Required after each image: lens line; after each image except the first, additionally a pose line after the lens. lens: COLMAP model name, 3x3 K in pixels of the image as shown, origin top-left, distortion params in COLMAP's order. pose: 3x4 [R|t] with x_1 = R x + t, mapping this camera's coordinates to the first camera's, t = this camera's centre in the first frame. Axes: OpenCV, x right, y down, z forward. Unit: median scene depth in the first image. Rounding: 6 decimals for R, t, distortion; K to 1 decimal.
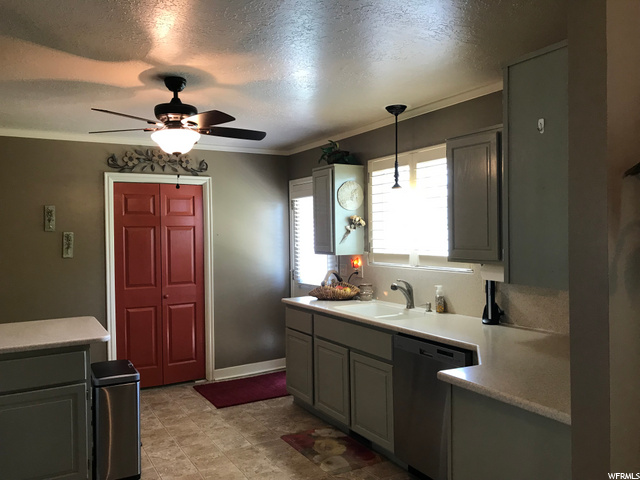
lens RADIAL K [[520.2, 0, 320.0], [0, 520.2, 240.0], [0, 0, 1]] dist [0.025102, -0.006632]
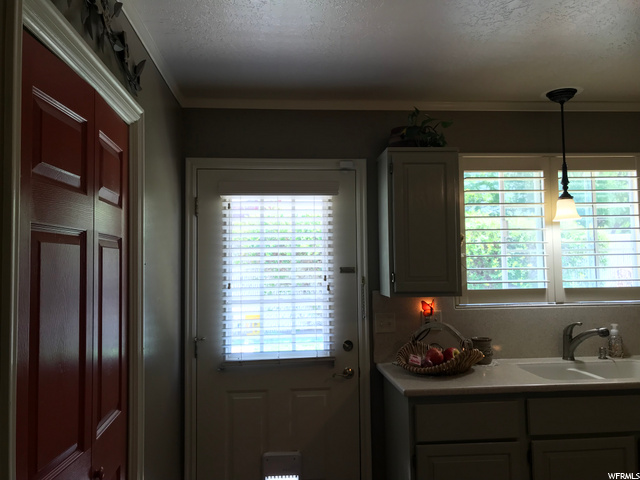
lens RADIAL K [[520.2, 0, 320.0], [0, 520.2, 240.0], [0, 0, 1]] dist [0.025102, -0.006632]
pose [[0.420575, 0.052772, 0.905722, -0.672106], [0.021179, 0.997464, -0.067952, 0.002579], [-0.907011, 0.047761, 0.418390, 1.008598]]
